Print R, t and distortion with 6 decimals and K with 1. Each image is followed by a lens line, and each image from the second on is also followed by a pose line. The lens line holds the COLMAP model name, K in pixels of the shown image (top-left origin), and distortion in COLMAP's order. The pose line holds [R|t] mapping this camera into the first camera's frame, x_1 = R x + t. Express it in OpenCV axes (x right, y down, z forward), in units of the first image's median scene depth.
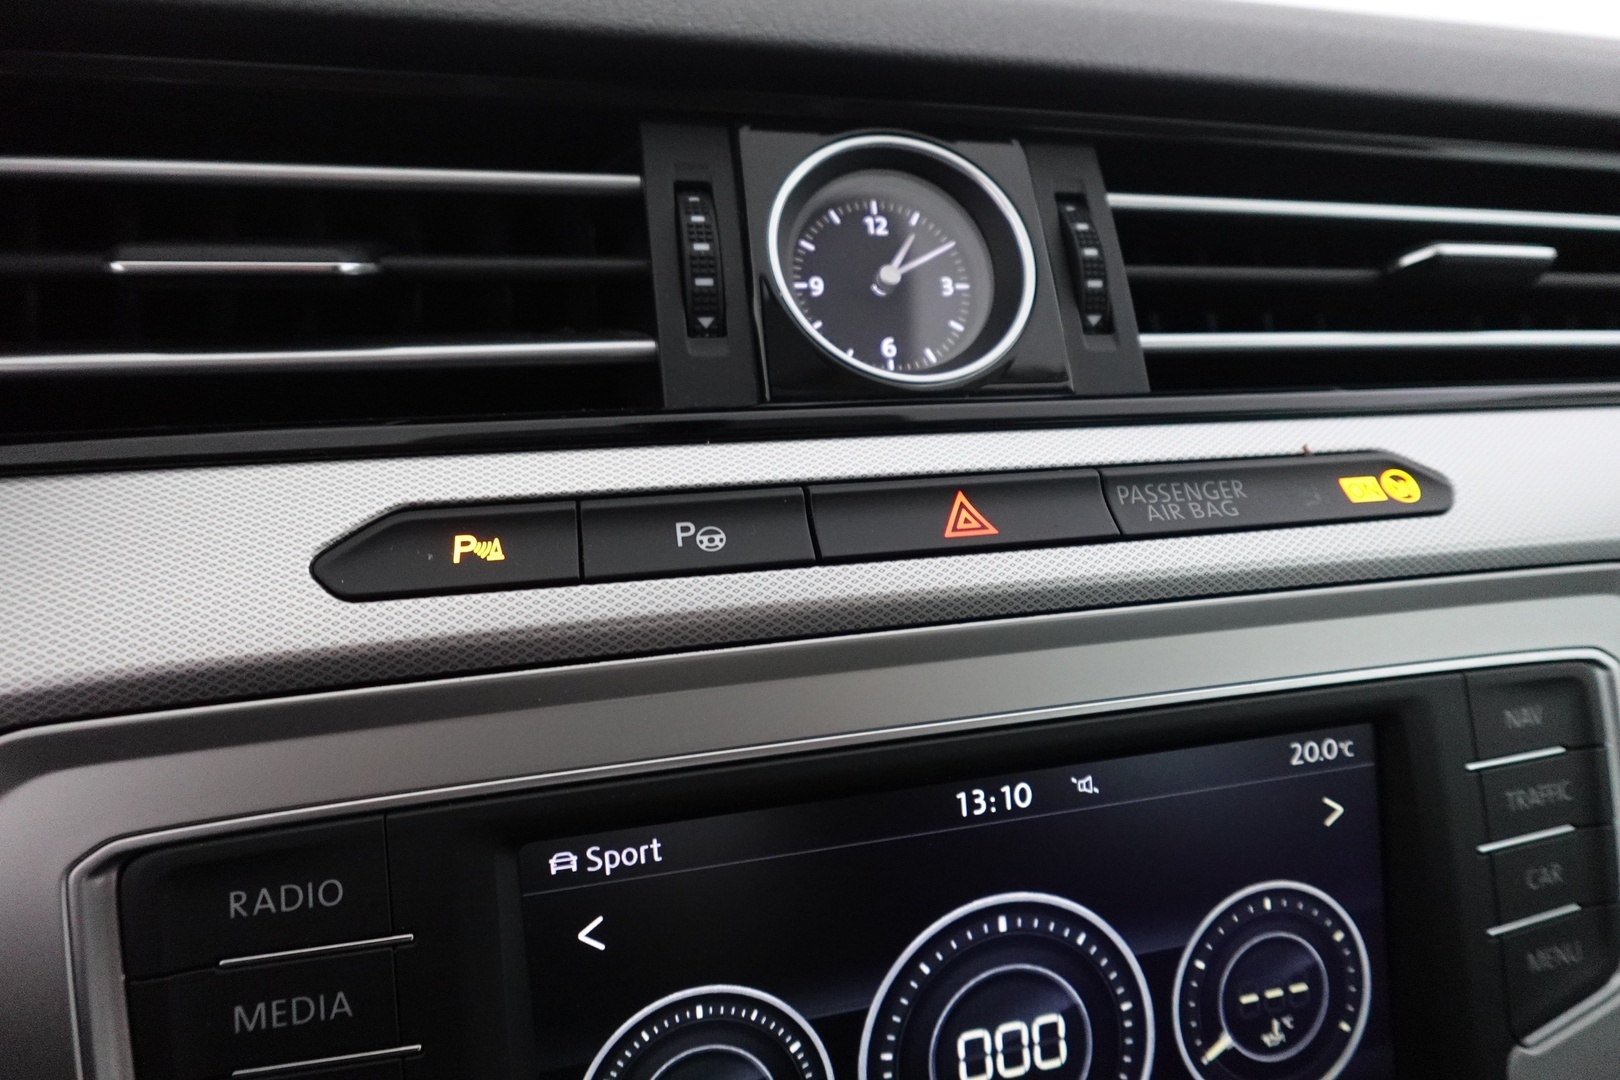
lens RADIAL K [[915.0, 0, 810.0], [0, 915.0, 540.0], [0, 0, 1]] dist [-0.002999, 0.000210]
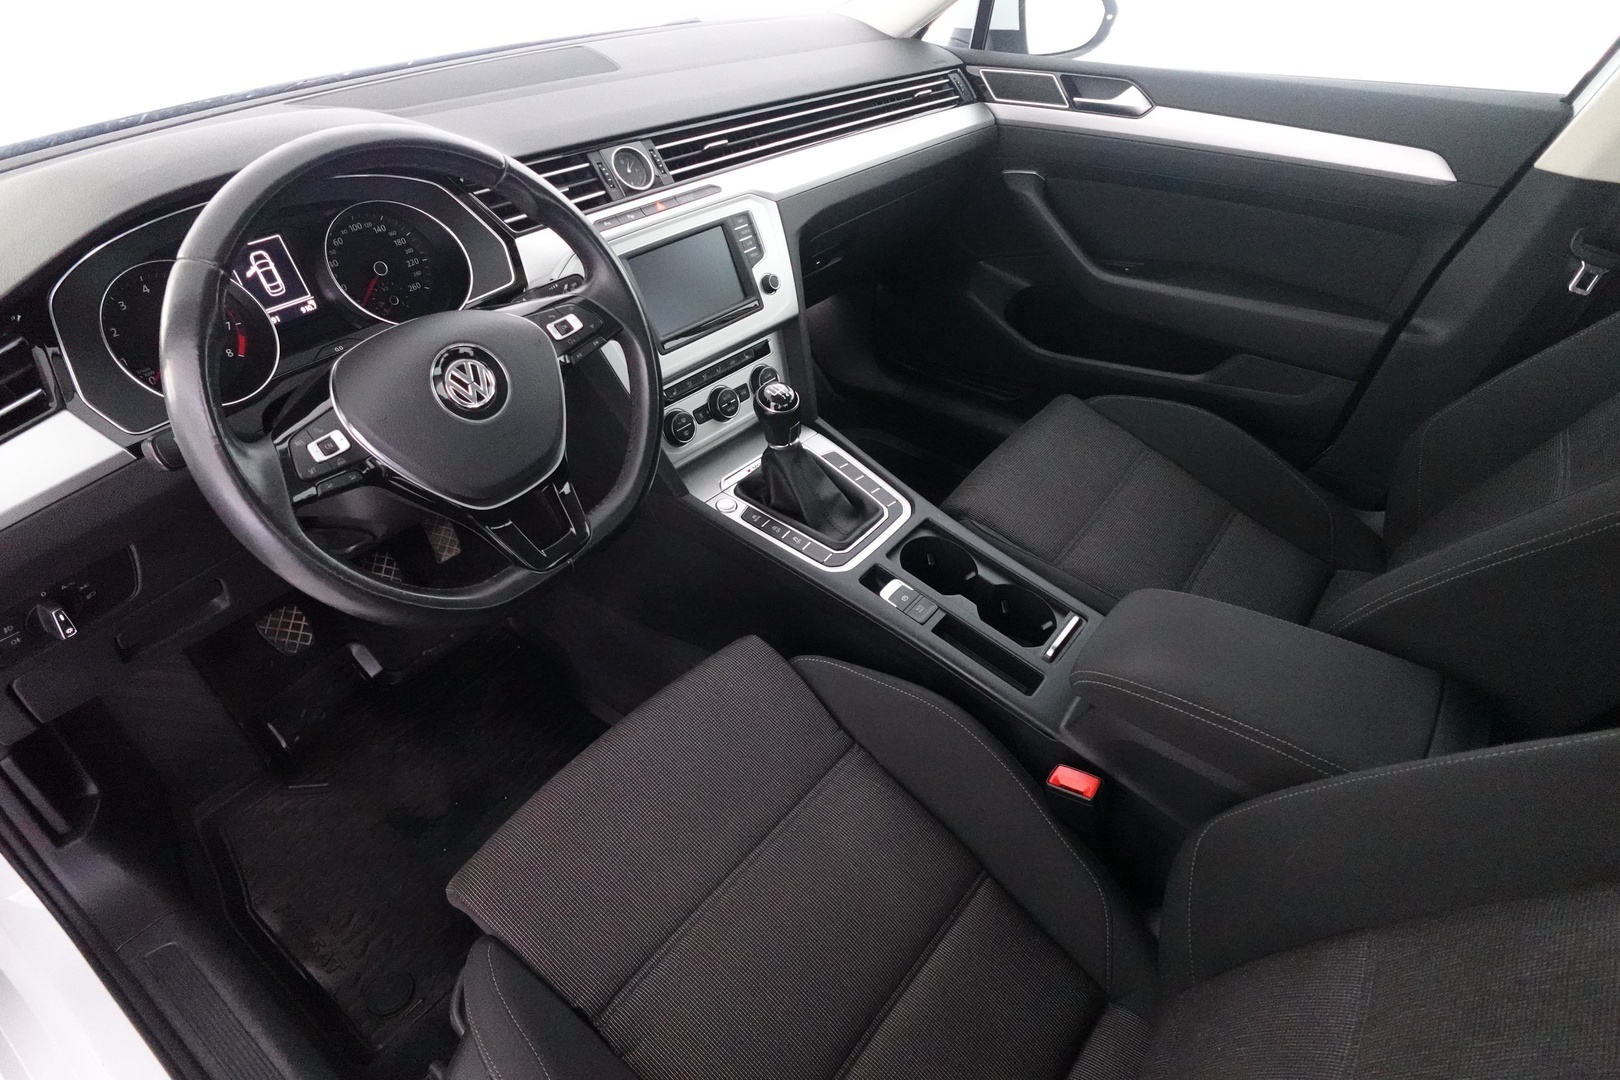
lens RADIAL K [[915.0, 0, 810.0], [0, 915.0, 540.0], [0, 0, 1]] dist [-0.002999, 0.000210]
pose [[0.811059, -0.384484, 0.440857, -2.679945], [0.276101, 0.916034, 0.290947, 0.535824], [-0.515704, -0.114254, 0.849114, -5.263607]]
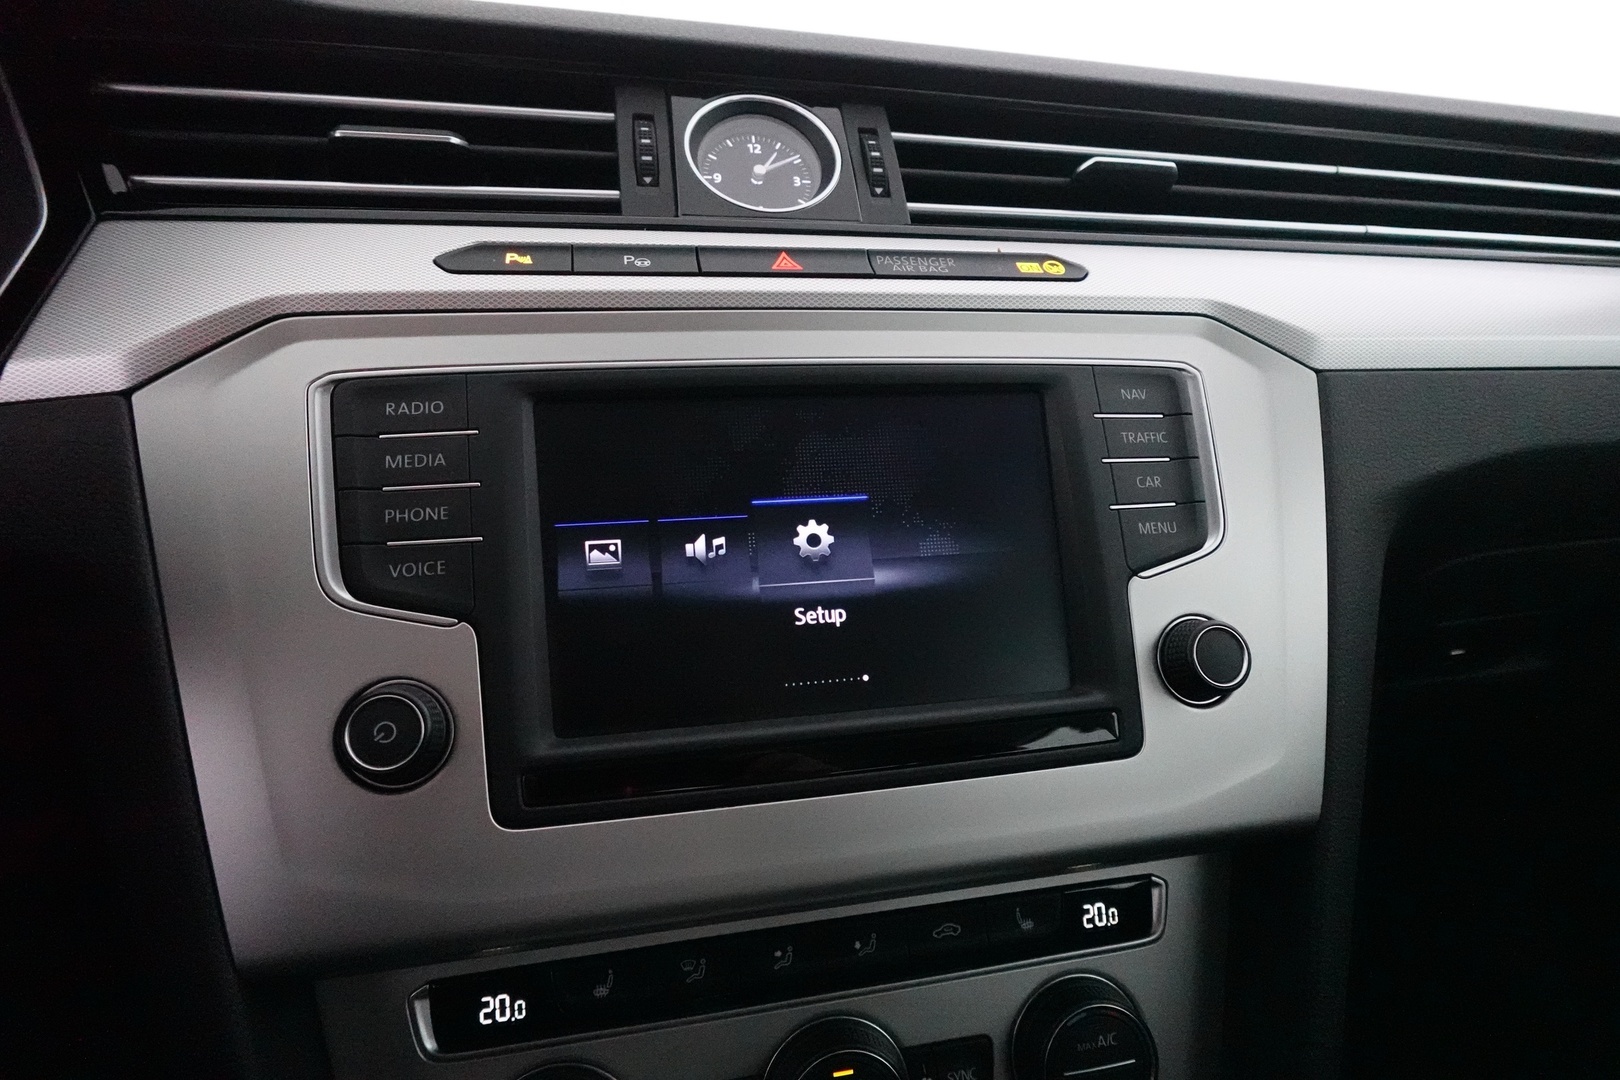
lens RADIAL K [[917.9, 0, 810.0], [0, 917.9, 540.0], [0, 0, 1]] dist [-0.002887, -0.000801]
pose [[0.999760, -0.015761, -0.015185, 0.215040], [0.013122, 0.986955, -0.160458, 0.733510], [0.017516, 0.160221, 0.986926, -0.636946]]
